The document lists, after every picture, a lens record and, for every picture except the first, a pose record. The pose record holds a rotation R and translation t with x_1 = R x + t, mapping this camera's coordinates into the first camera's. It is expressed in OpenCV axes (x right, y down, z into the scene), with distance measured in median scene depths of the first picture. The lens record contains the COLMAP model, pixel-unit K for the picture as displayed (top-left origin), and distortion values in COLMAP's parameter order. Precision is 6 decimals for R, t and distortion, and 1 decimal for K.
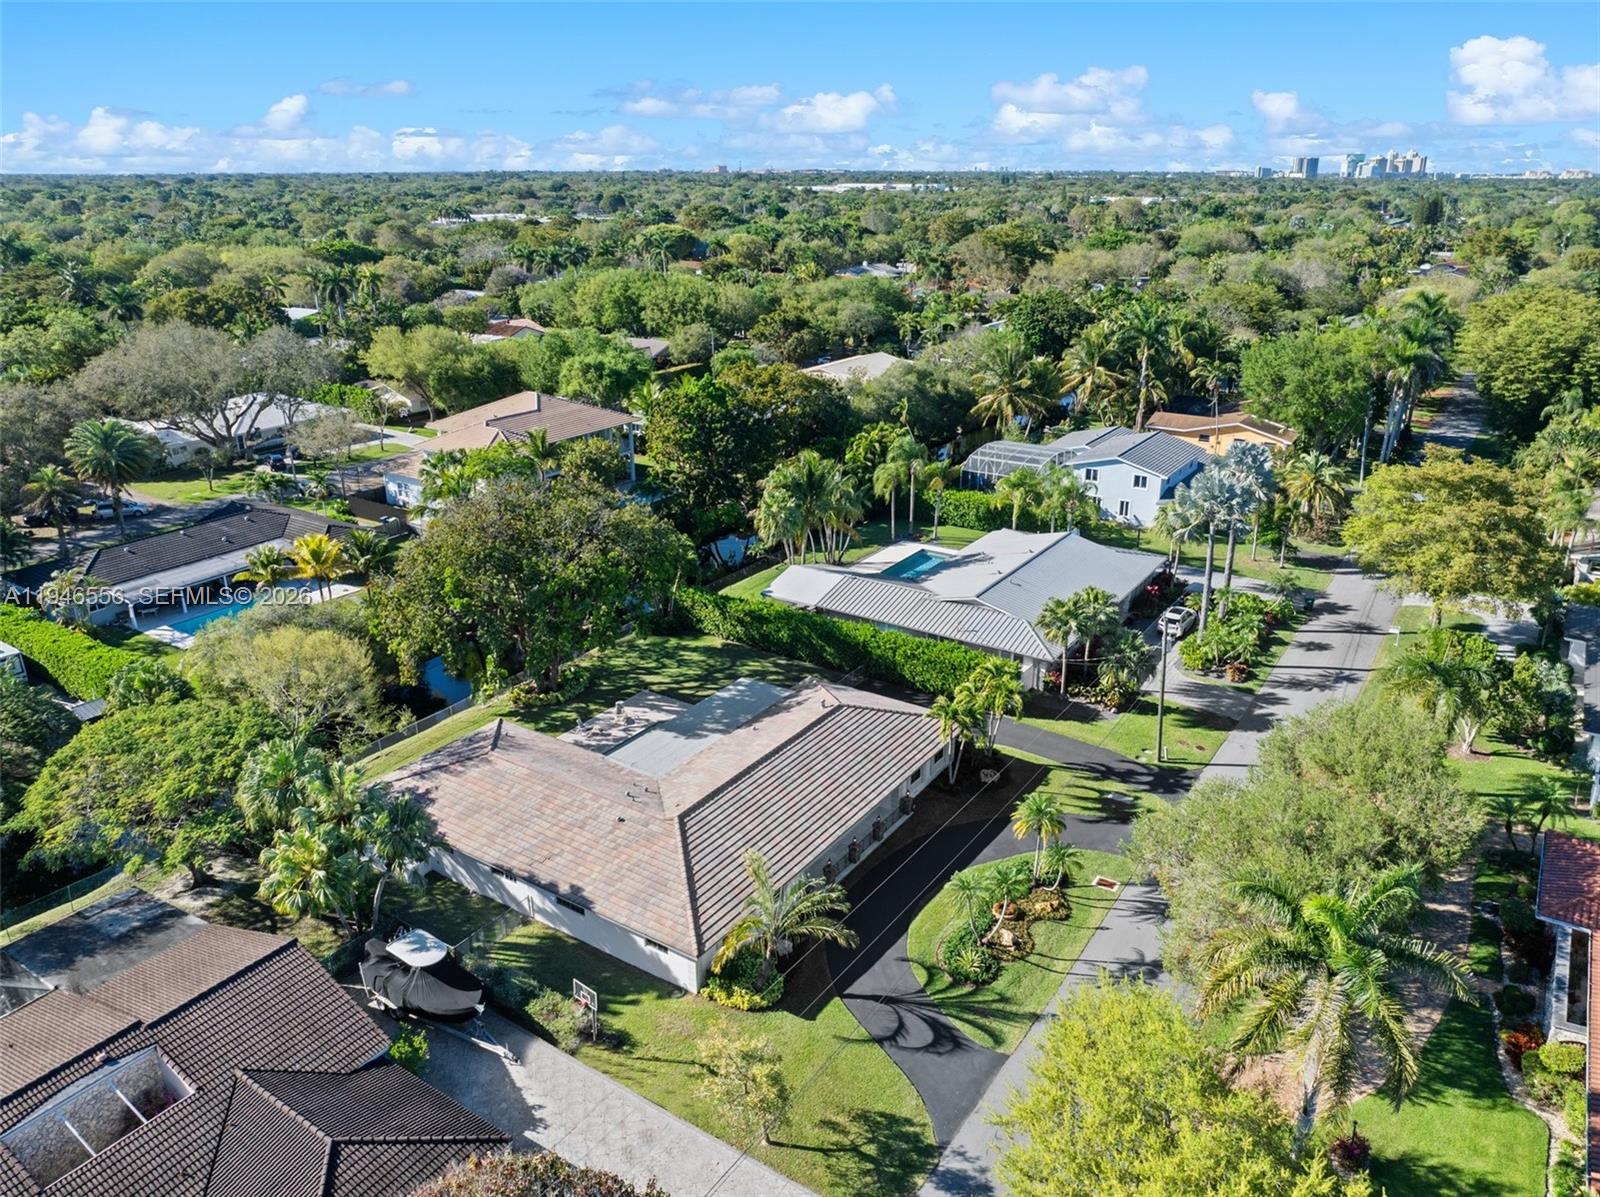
lens RADIAL K [[1150.6, 0, 800.0], [0, 1150.6, 598.5], [0, 0, 1]] dist [-0.044826, 0.002405]
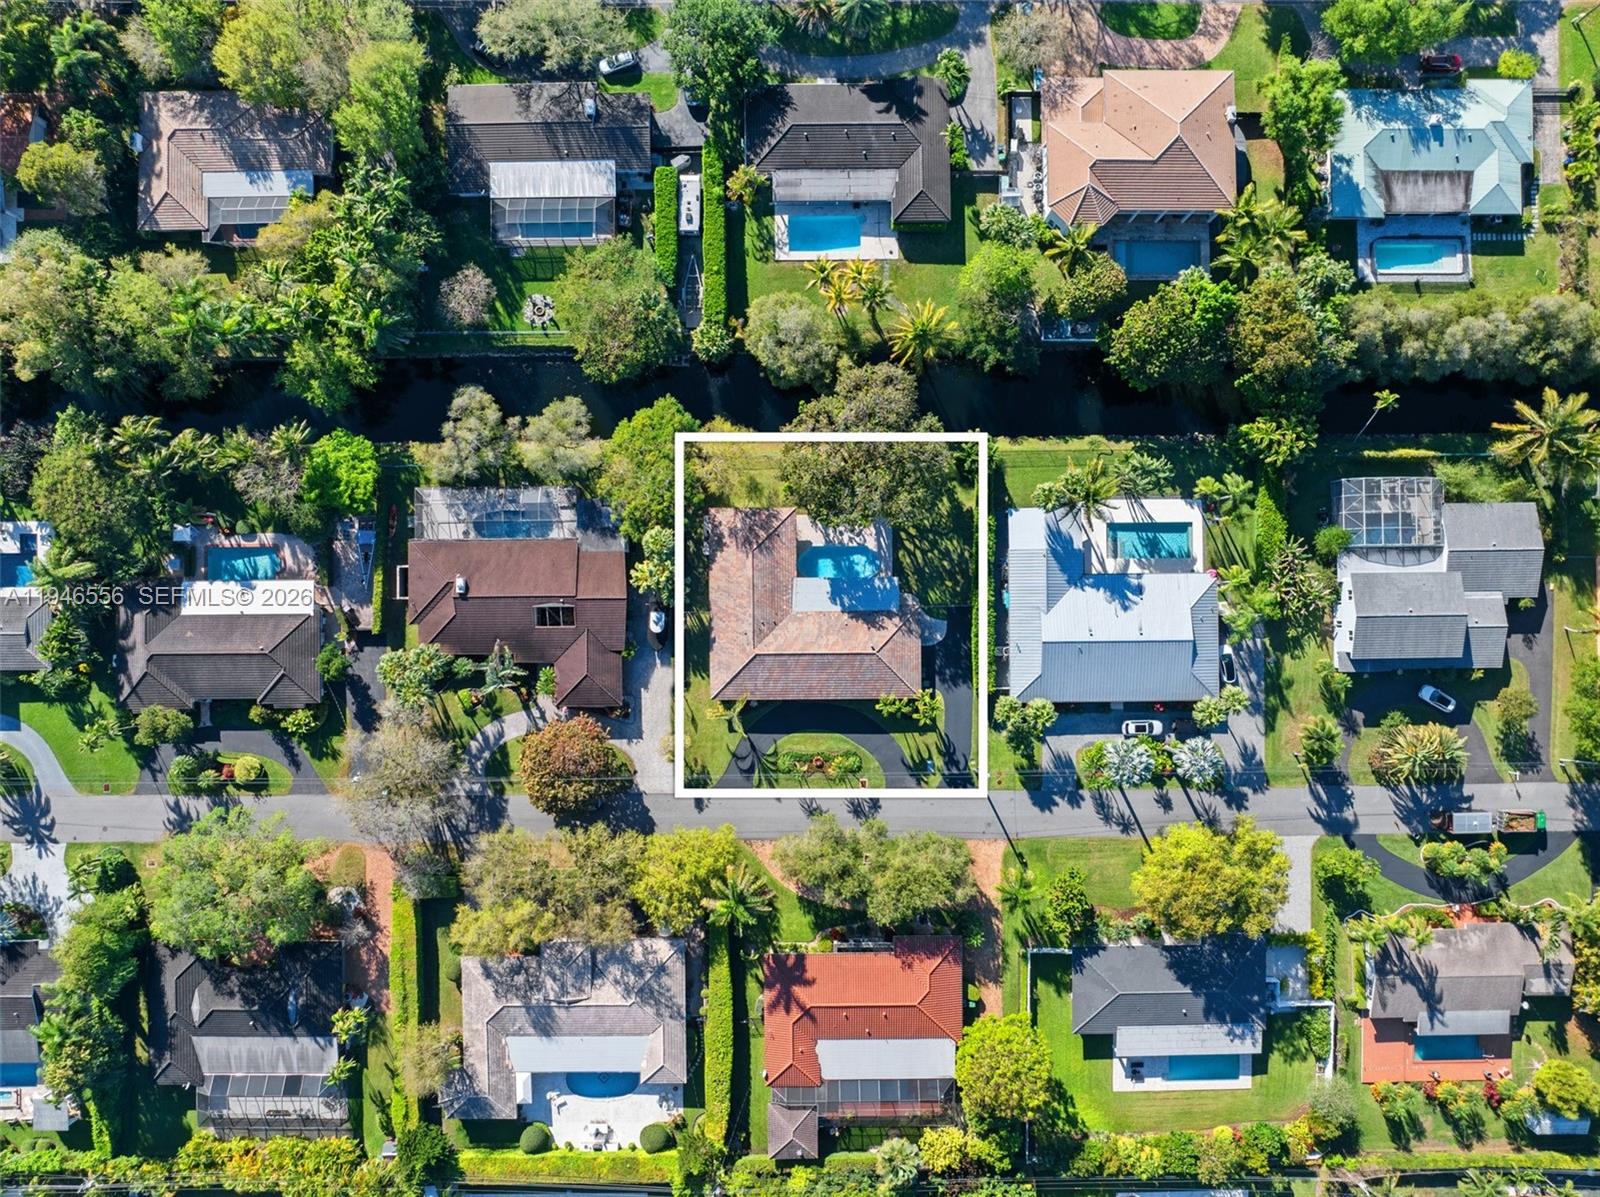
lens RADIAL K [[1118.7, 0, 800.0], [0, 1118.7, 598.5], [0, 0, 1]] dist [-0.040970, -0.000076]
pose [[0.561553, 0.827417, -0.006241, -0.113160], [-0.288913, 0.203137, 0.935556, -1.795796], [0.775363, -0.523561, 0.353124, 0.211534]]
